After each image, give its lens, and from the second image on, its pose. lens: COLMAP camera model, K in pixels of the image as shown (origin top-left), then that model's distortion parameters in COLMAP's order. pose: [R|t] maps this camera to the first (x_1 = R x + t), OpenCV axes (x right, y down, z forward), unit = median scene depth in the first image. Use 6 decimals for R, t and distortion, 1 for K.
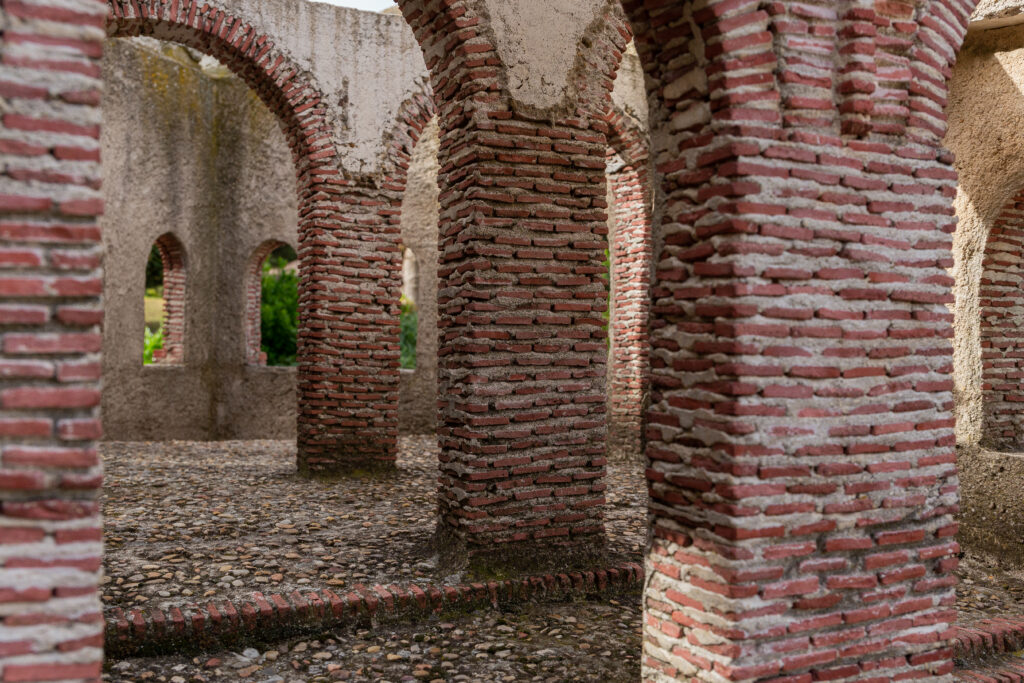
lens RADIAL K [[1091.7, 0, 515.7], [0, 1091.7, 336.6], [0, 0, 1]] dist [-0.030916, 0.000000]
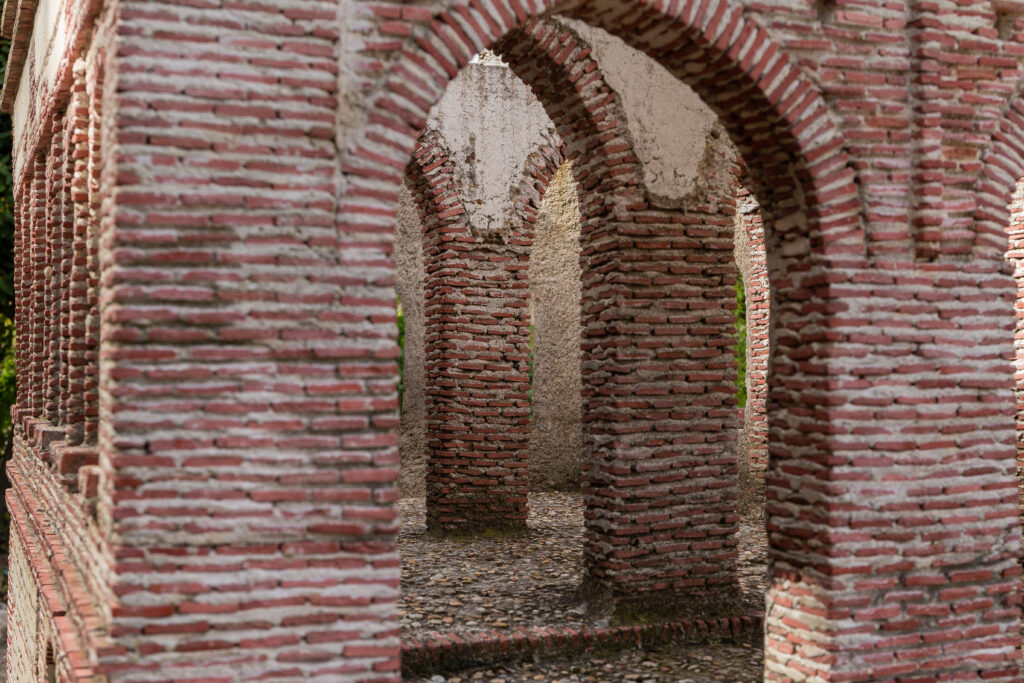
lens RADIAL K [[1442.8, 0, 506.5], [0, 1442.8, 344.7], [0, 0, 1]] dist [-0.027794, 0.000000]
pose [[0.996205, -0.013574, -0.085969, -0.026393], [0.012713, 0.999863, -0.010554, -0.056368], [0.086101, 0.009421, 0.996242, -0.552969]]
